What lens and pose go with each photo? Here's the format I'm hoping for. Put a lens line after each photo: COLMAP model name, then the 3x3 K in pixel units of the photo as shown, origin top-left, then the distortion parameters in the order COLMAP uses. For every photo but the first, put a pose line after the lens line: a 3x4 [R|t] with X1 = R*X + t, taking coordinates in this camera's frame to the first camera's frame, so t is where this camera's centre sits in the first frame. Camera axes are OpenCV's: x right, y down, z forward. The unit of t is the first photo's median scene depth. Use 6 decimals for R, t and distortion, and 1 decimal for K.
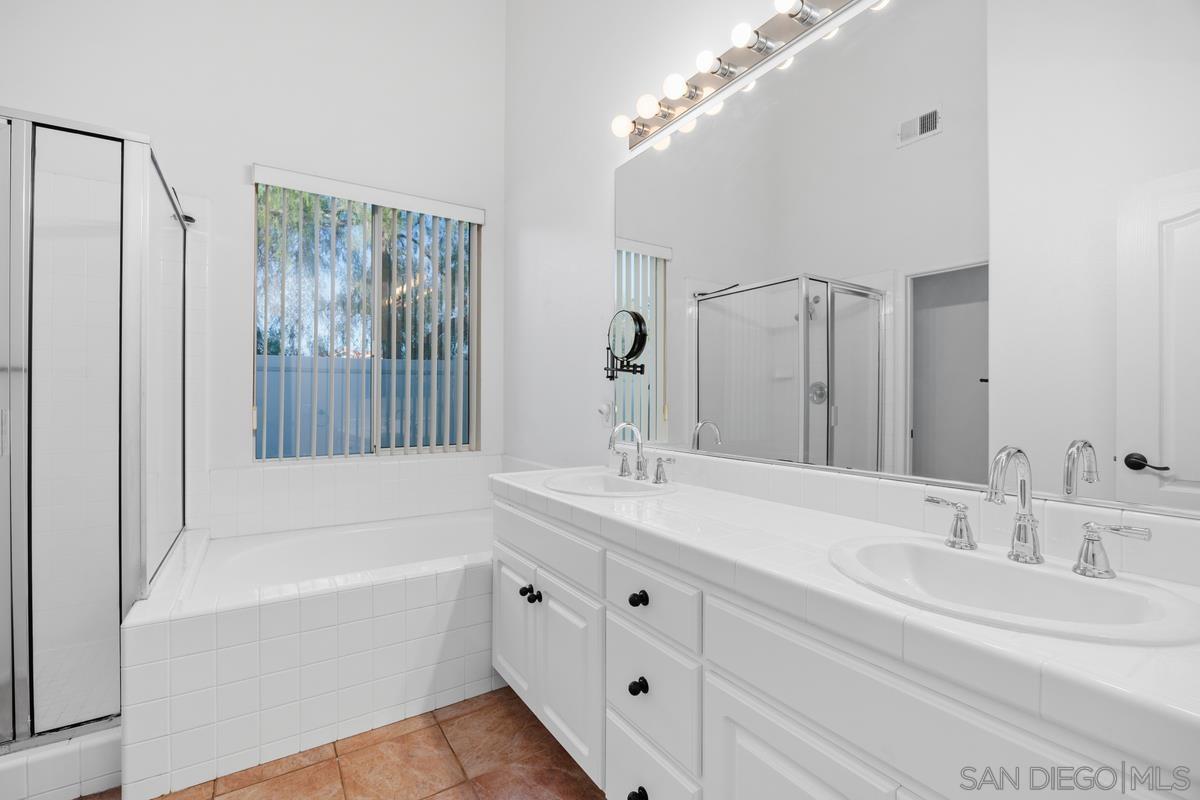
lens RADIAL K [[502.8, 0, 603.8], [0, 502.8, 400.8], [0, 0, 1]] dist [-0.011036, -0.001173]
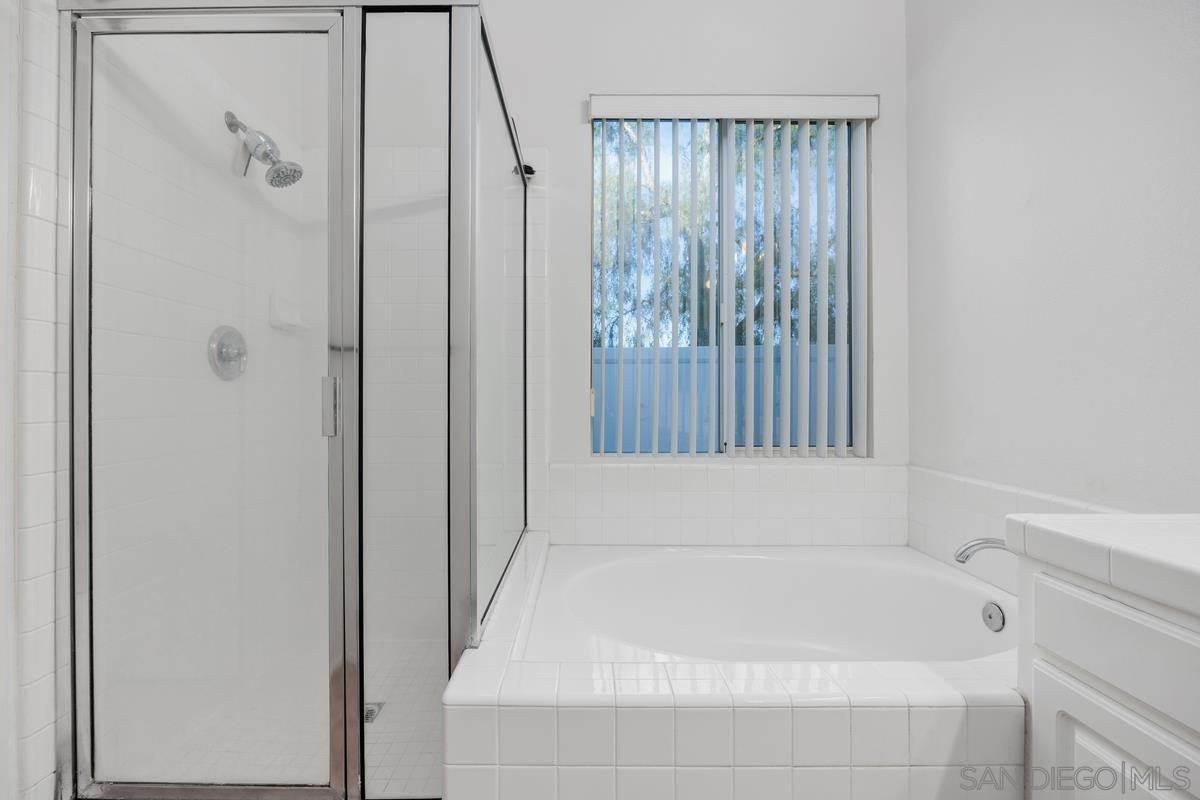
lens RADIAL K [[502.8, 0, 595.3], [0, 502.8, 400.6], [0, 0, 1]] dist [-0.011036, -0.001173]
pose [[0.837936, -0.002814, -0.545761, -0.257963], [0.002273, 0.999996, -0.001667, 0.032467], [0.545763, 0.000156, 0.837939, 0.326962]]
